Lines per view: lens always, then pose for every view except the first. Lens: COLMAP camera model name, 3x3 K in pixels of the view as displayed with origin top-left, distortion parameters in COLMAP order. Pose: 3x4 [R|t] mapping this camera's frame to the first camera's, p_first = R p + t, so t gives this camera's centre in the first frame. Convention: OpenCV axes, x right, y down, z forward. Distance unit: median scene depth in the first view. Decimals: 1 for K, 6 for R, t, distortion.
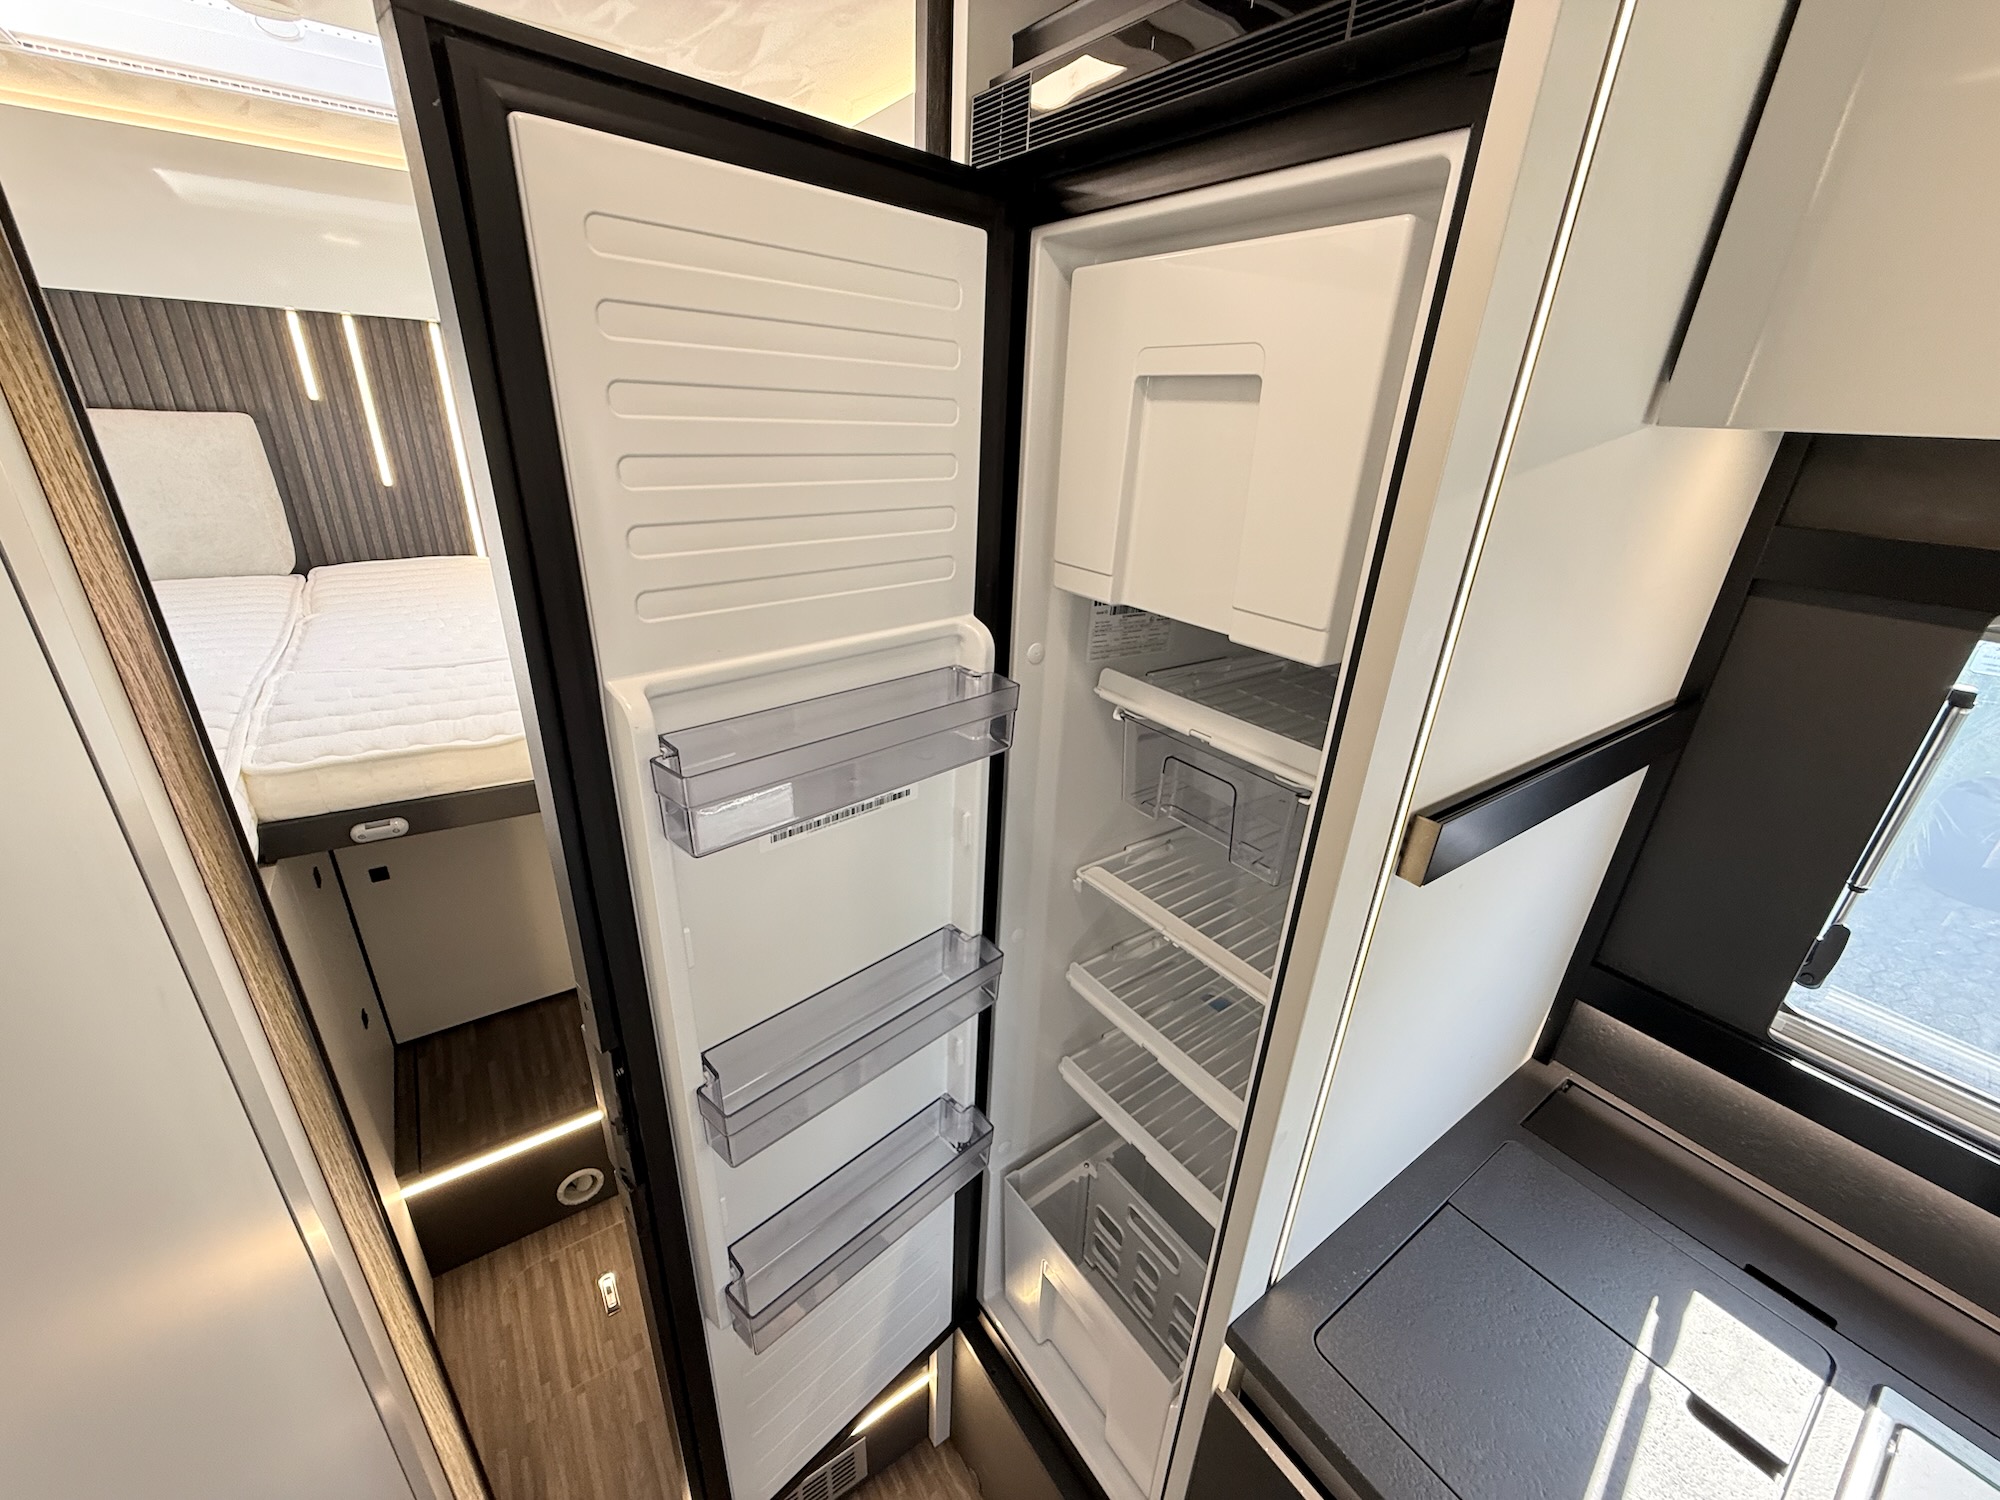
lens RADIAL K [[802.2, 0, 996.6], [0, 802.2, 753.6], [0, 0, 1]] dist [0.001823, 0.000060]
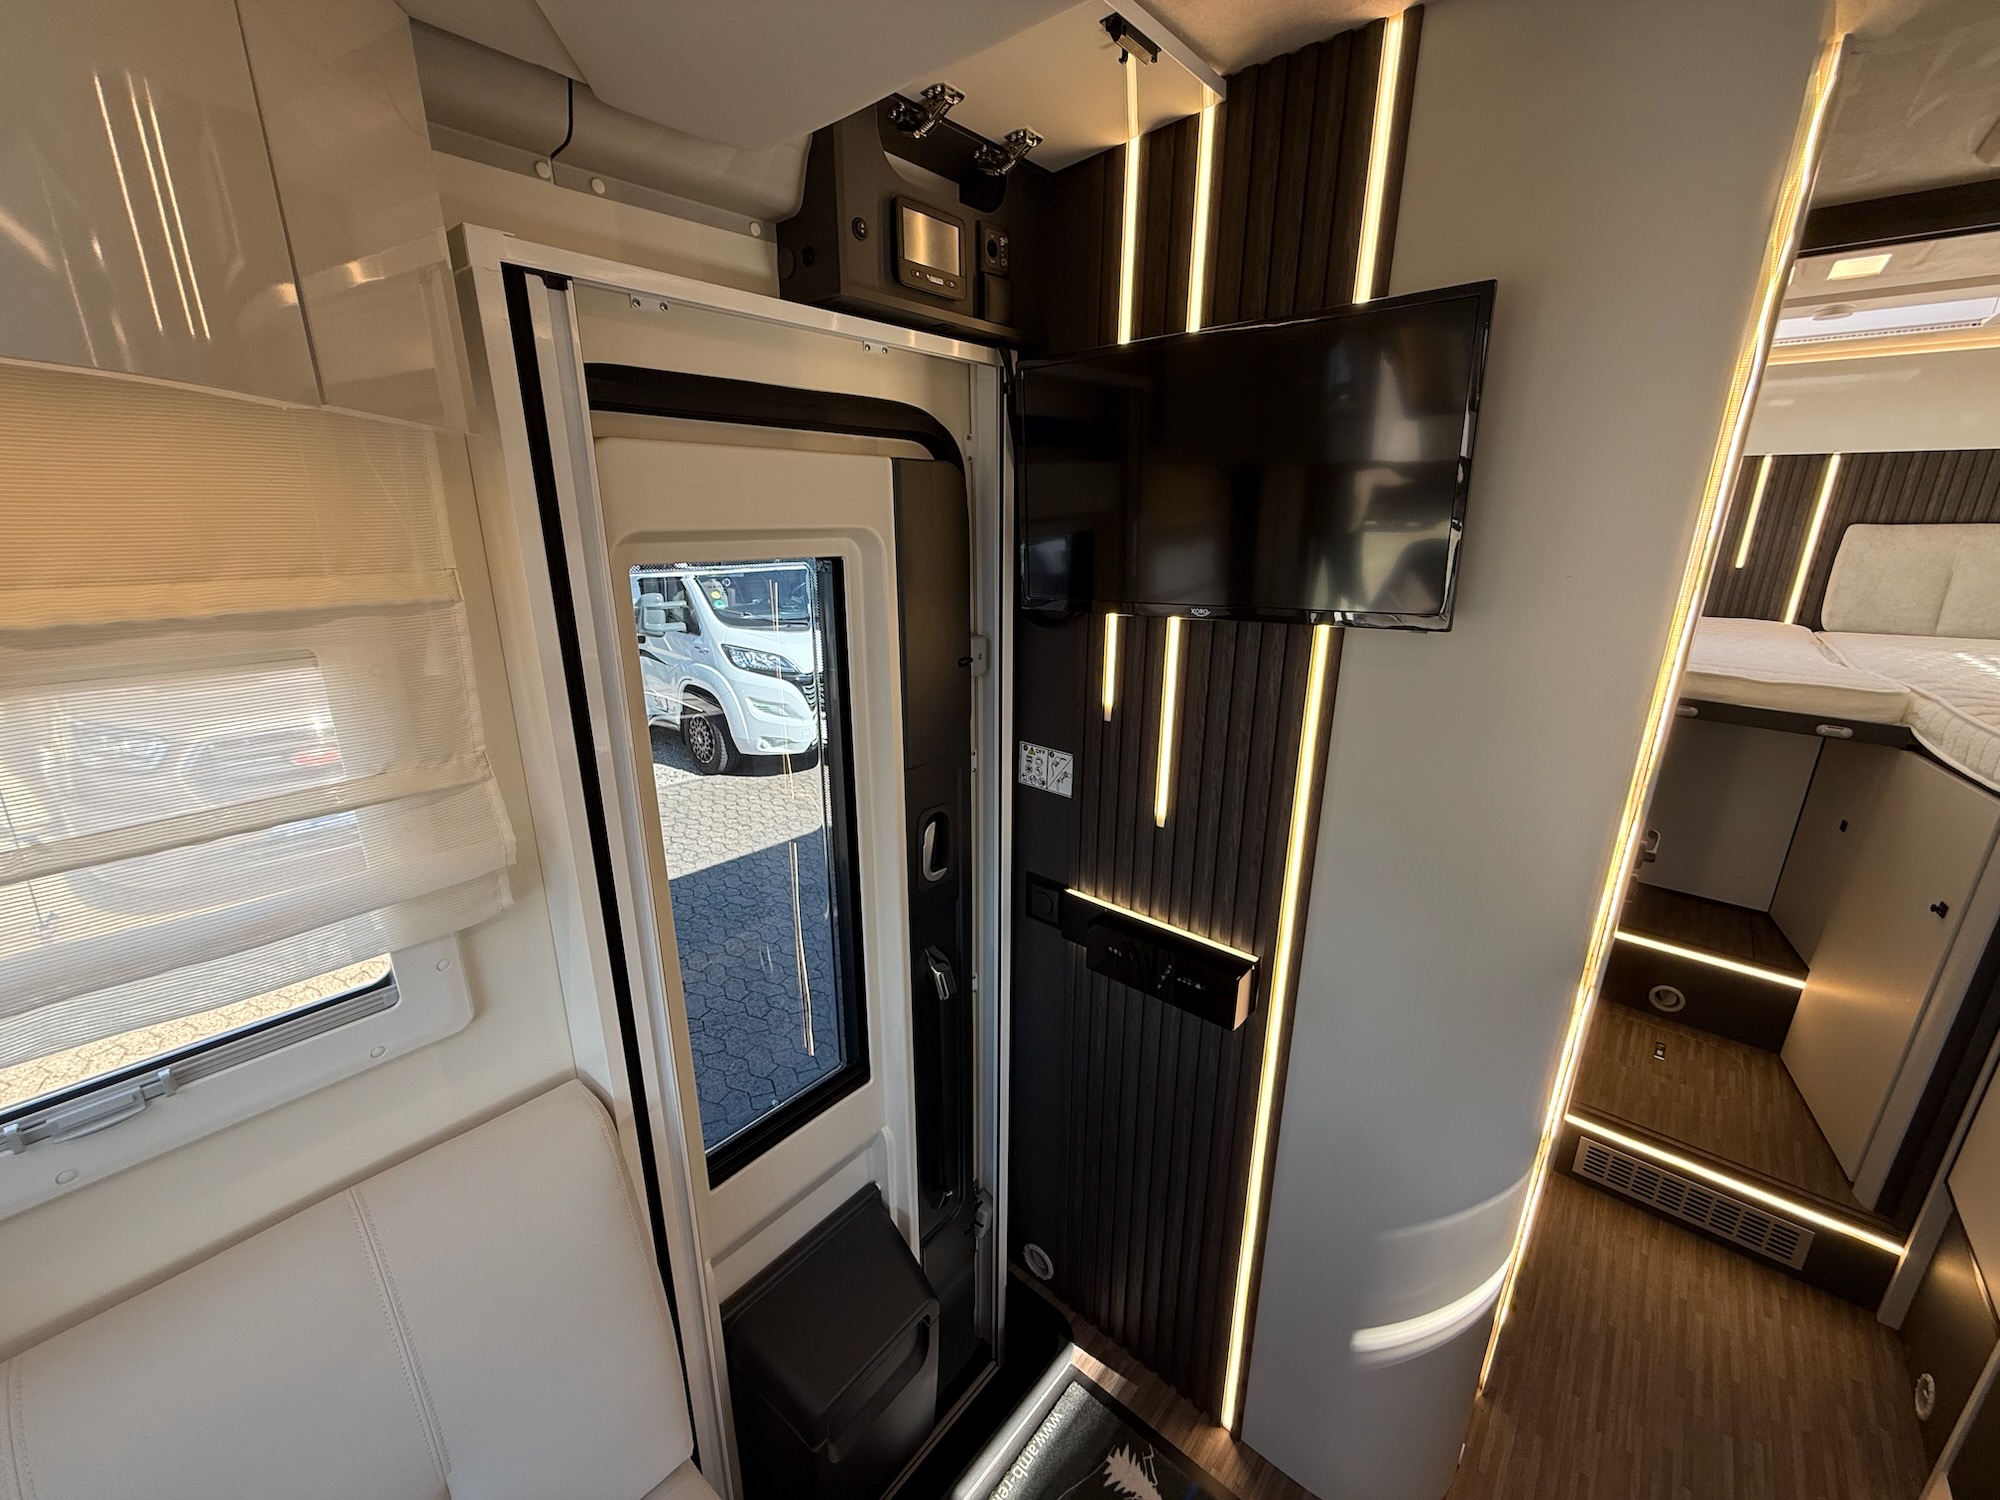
lens RADIAL K [[802.2, 0, 998.2], [0, 802.2, 750.9], [0, 0, 1]] dist [0.001823, 0.000060]
pose [[0.221067, 0.245446, -0.943867, 0.373514], [-0.381302, 0.912528, 0.147990, 0.247219], [0.897629, 0.327183, 0.295319, -0.490877]]
